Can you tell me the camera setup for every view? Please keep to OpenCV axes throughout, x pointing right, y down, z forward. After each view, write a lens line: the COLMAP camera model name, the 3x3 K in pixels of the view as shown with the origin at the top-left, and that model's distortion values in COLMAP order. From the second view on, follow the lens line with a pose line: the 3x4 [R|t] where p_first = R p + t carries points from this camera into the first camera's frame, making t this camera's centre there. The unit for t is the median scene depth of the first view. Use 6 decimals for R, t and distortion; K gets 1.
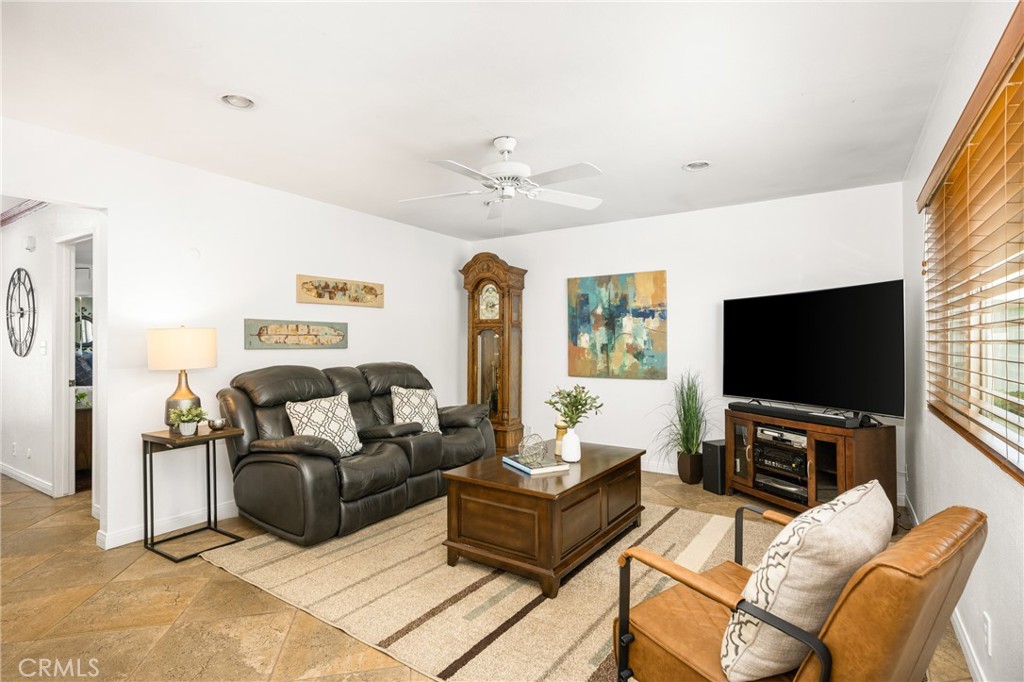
lens RADIAL K [[498.7, 0, 512.0], [0, 498.7, 341.0], [0, 0, 1]] dist [-0.001148, -0.000073]
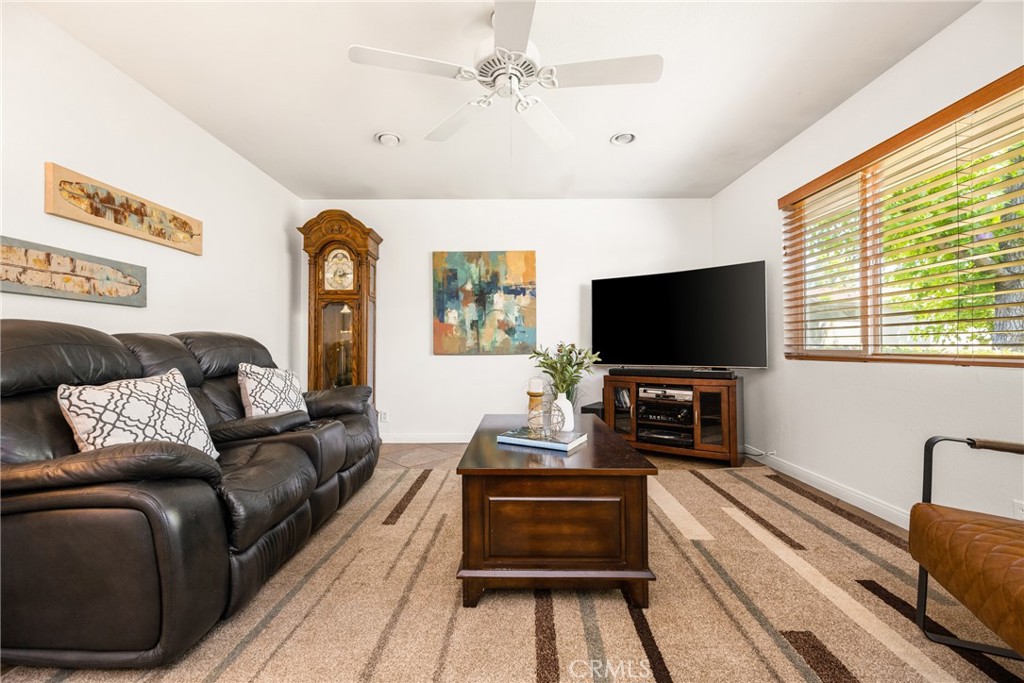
lens RADIAL K [[413.6, 0, 512.0], [0, 413.6, 341.5], [0, 0, 1]] dist [0.000069, -0.000452]
pose [[0.836892, 0.004945, 0.547346, -0.222902], [0.000318, 0.999955, -0.009519, 0.061640], [-0.547368, 0.008140, 0.836852, 0.299976]]
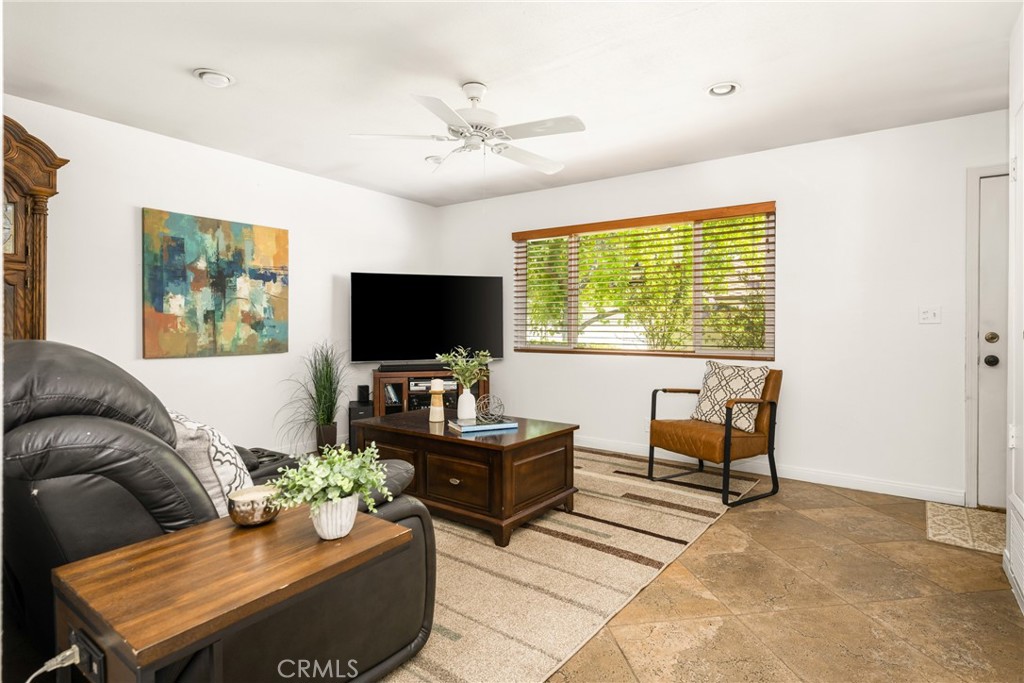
lens RADIAL K [[525.9, 0, 526.5], [0, 525.9, 327.8], [0, 0, 1]] dist [0.001502, 0.000153]
pose [[0.035720, 0.000507, 0.999362, -0.640622], [-0.007286, 0.999973, -0.000246, 0.031424], [-0.999335, -0.007273, 0.035723, 0.552911]]
